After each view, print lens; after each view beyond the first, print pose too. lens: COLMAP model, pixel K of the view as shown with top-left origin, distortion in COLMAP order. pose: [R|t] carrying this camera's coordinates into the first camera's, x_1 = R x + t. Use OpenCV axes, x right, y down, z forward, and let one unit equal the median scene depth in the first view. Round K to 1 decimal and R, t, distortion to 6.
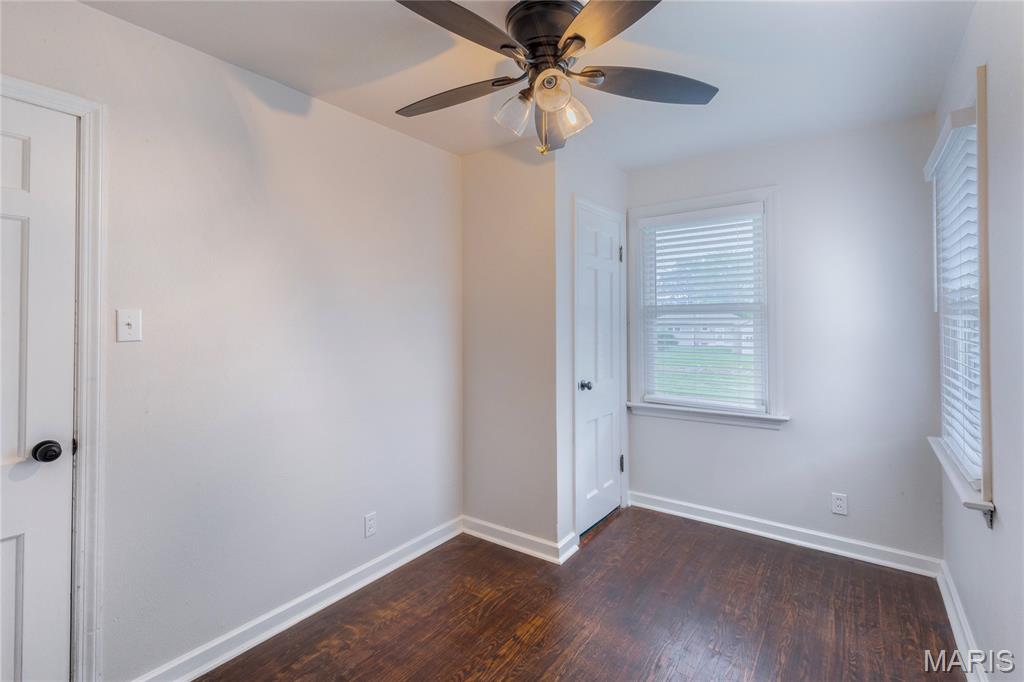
lens RADIAL K [[465.9, 0, 513.9], [0, 465.9, 310.9], [0, 0, 1]] dist [0.002443, 0.000281]
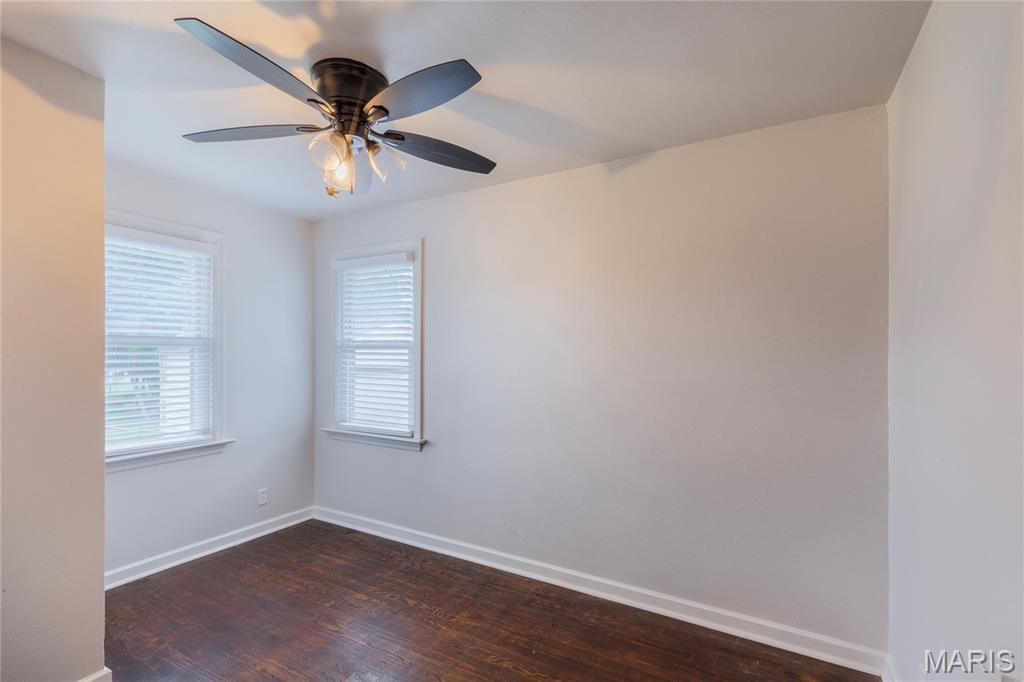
lens RADIAL K [[460.2, 0, 514.9], [0, 460.2, 353.6], [0, 0, 1]] dist [0.000212, -0.000029]
pose [[-0.113779, 0.008998, 0.993465, -0.719299], [-0.023256, 0.999661, -0.011717, 0.016278], [-0.993234, -0.024437, -0.113531, 0.503751]]
